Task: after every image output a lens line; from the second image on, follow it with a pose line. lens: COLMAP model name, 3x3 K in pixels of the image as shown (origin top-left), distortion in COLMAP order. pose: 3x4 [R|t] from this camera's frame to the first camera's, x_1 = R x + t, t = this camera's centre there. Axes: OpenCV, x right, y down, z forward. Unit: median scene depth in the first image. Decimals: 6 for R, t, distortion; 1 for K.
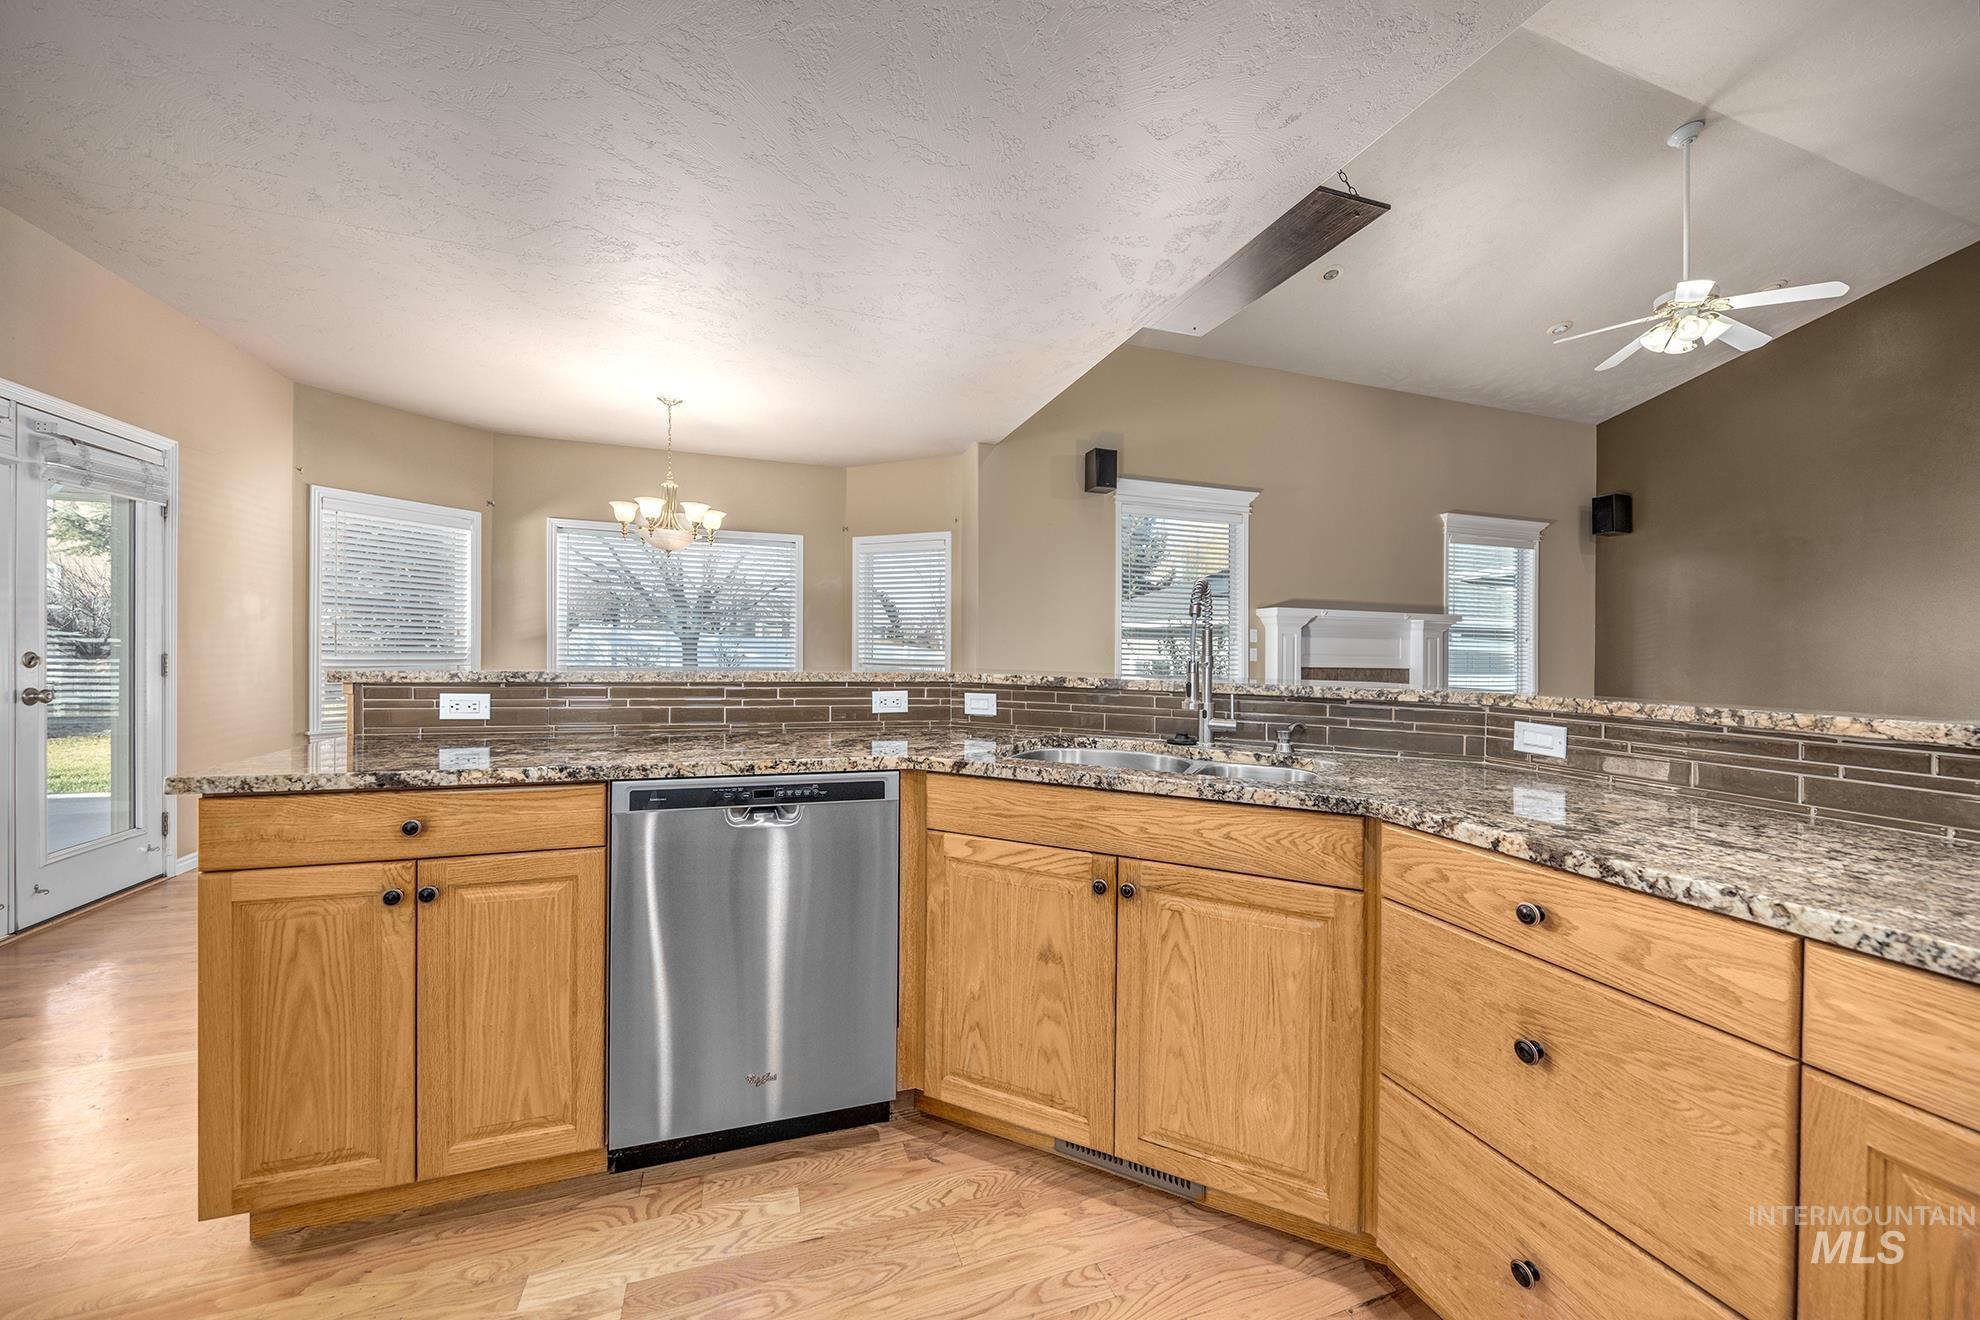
lens RADIAL K [[717.9, 0, 997.4], [0, 717.9, 656.3], [0, 0, 1]] dist [0.000890, -0.000129]
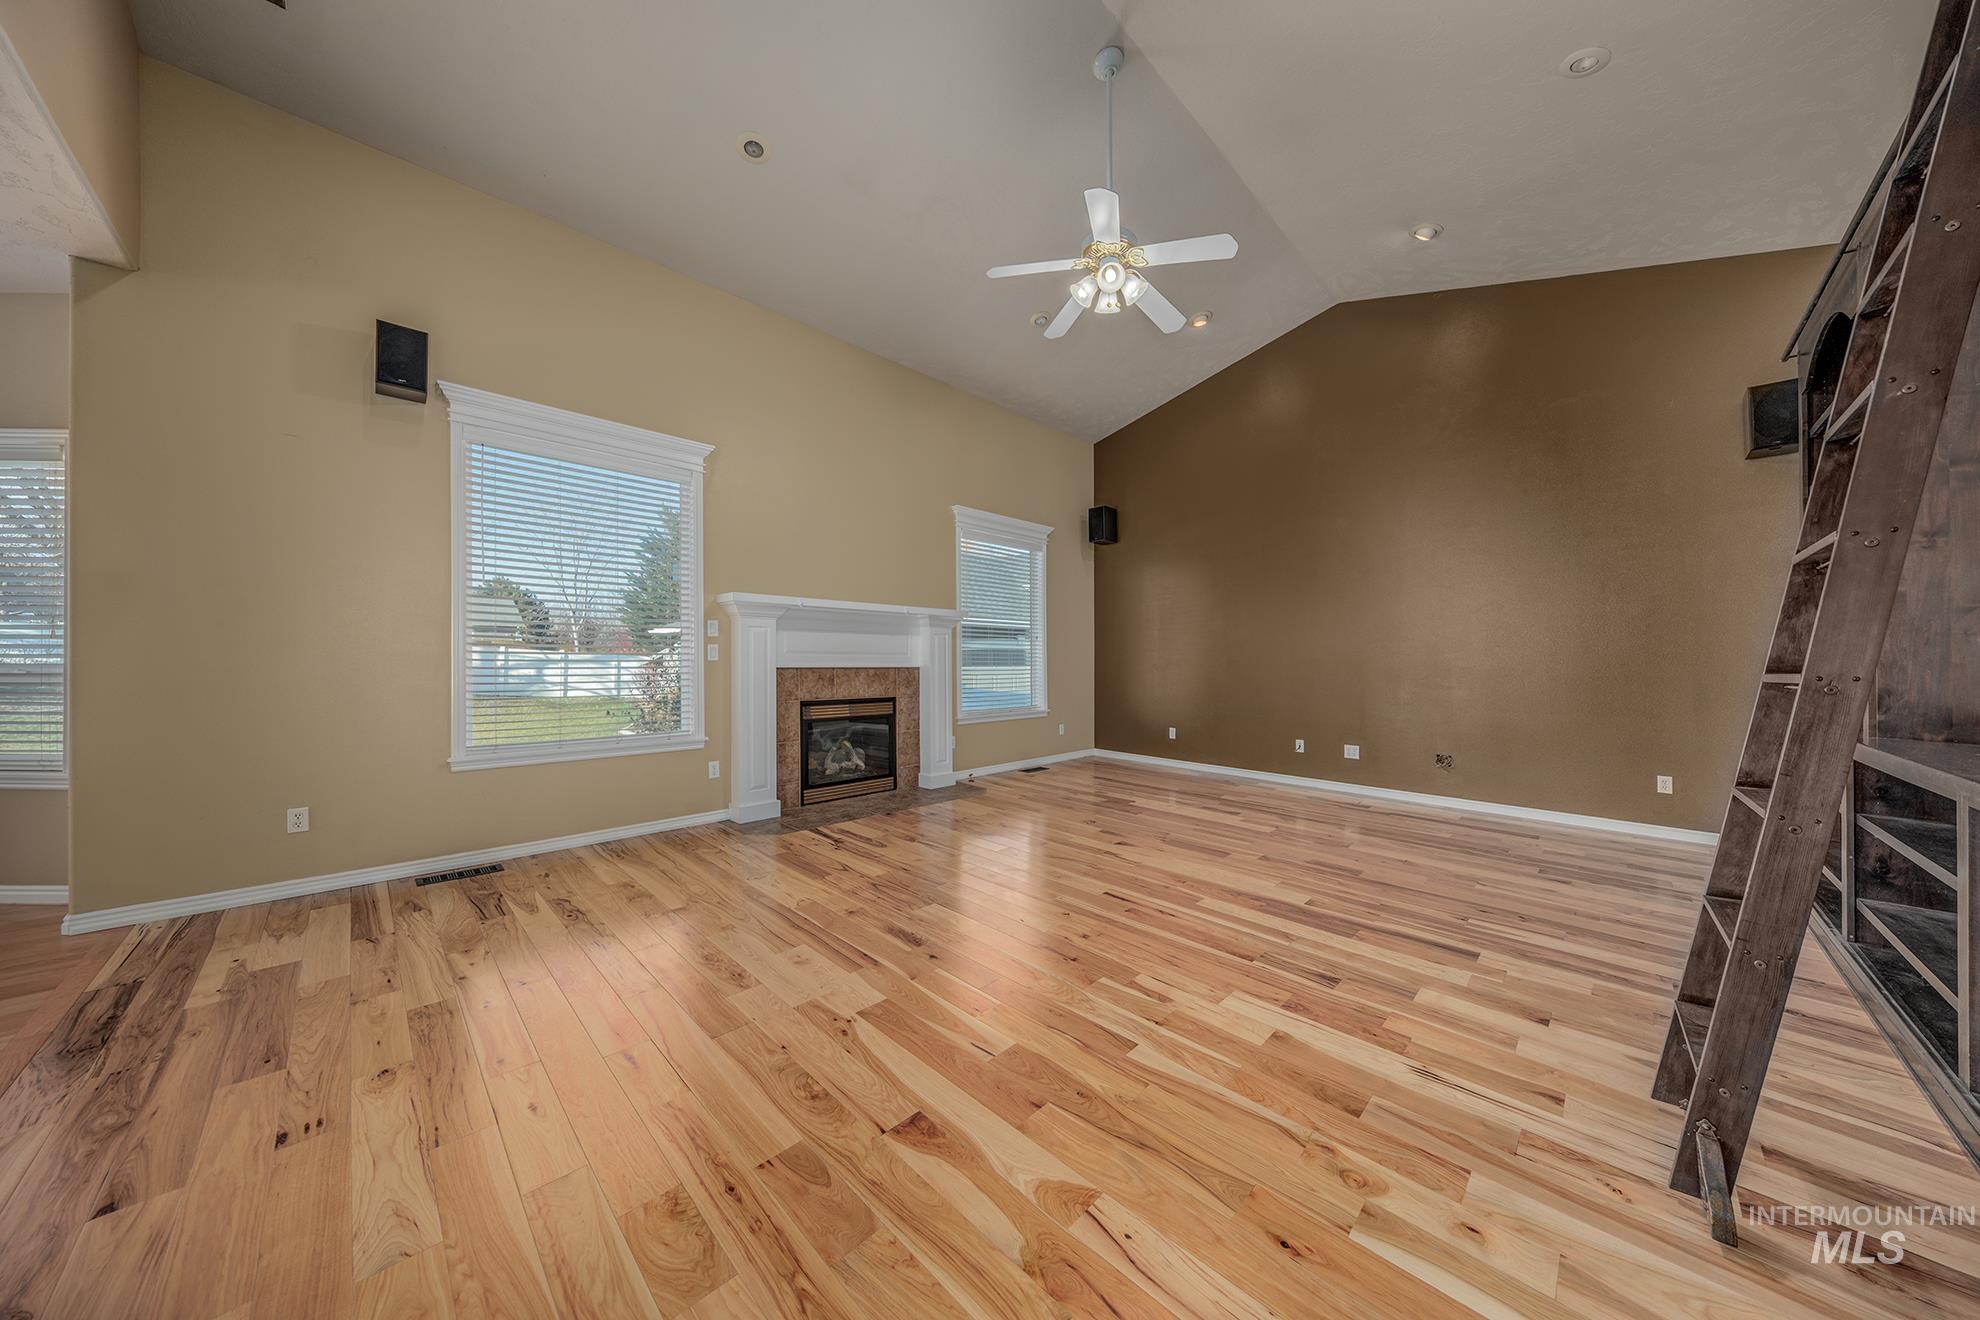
lens RADIAL K [[632.6, 0, 984.9], [0, 632.6, 652.0], [0, 0, 1]] dist [-0.001572, -0.000491]
pose [[0.900266, -0.001819, 0.435336, 0.292040], [0.004414, 0.999978, -0.004950, 0.002283], [-0.435317, 0.006378, 0.900255, 0.224363]]
